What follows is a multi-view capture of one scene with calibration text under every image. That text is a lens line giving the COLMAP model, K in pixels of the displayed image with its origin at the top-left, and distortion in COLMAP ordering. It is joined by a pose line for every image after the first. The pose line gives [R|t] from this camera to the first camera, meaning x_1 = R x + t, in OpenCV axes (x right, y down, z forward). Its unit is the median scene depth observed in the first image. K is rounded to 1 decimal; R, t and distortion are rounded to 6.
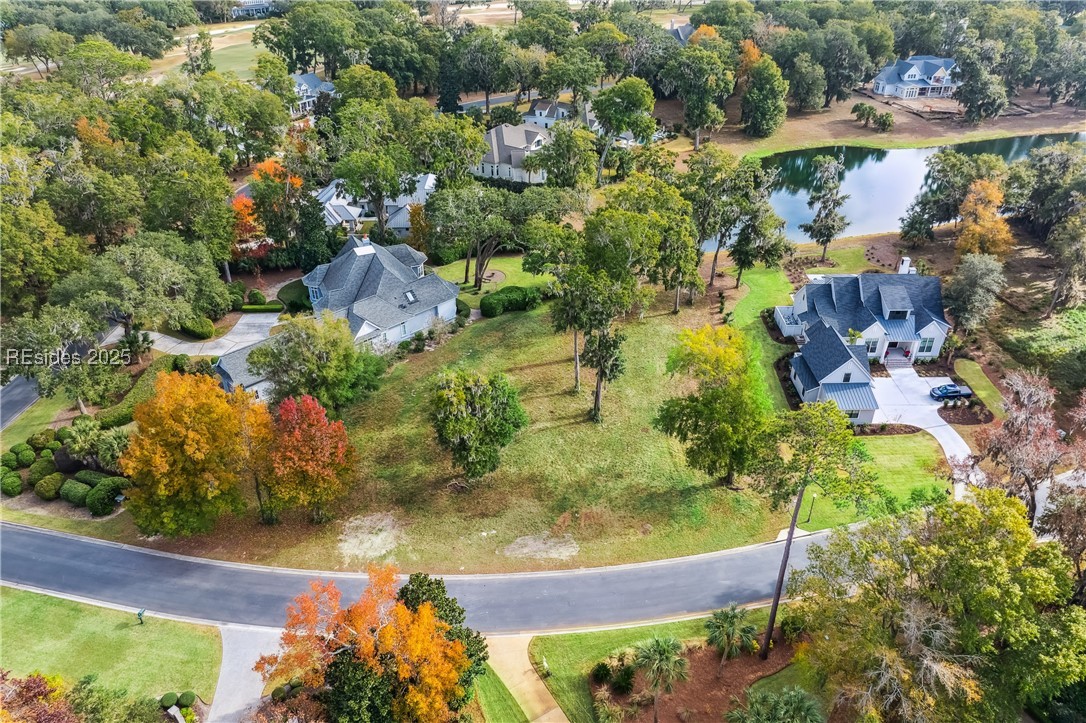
lens RADIAL K [[785.3, 0, 543.0], [0, 785.3, 361.5], [0, 0, 1]] dist [0.010689, 0.000681]
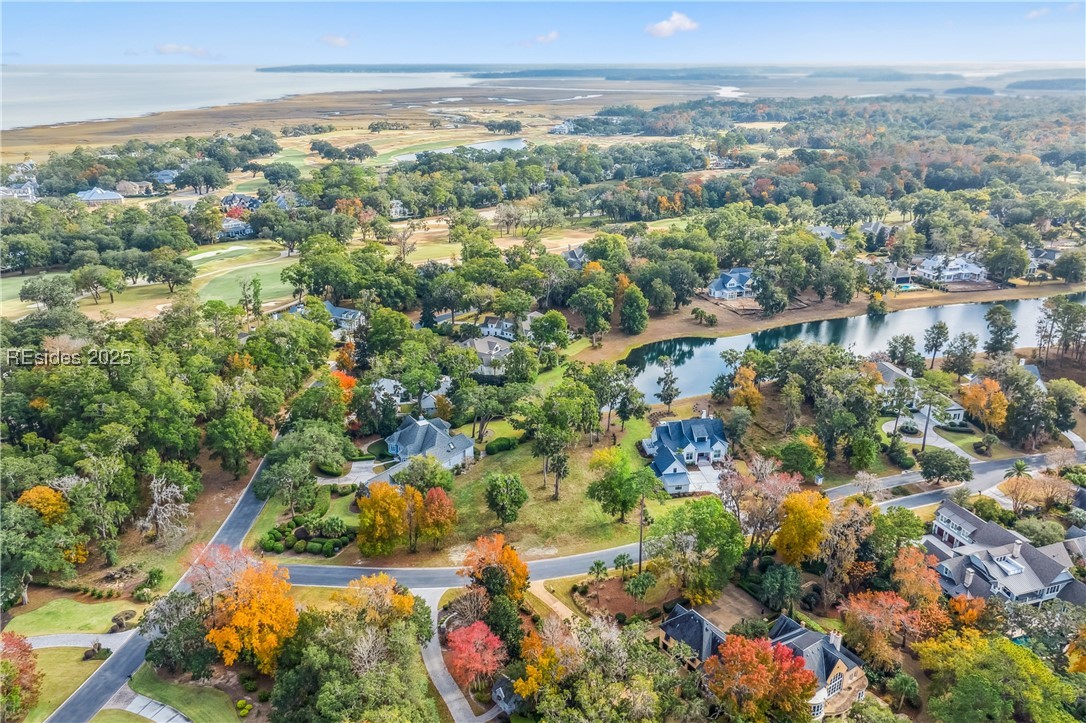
lens RADIAL K [[785.3, 0, 543.0], [0, 785.3, 361.5], [0, 0, 1]] dist [0.010689, 0.000681]
pose [[0.991778, -0.049434, 0.118037, -0.151162], [0.071607, 0.978831, -0.191732, 0.088926], [-0.106060, 0.198608, 0.974323, -0.829017]]
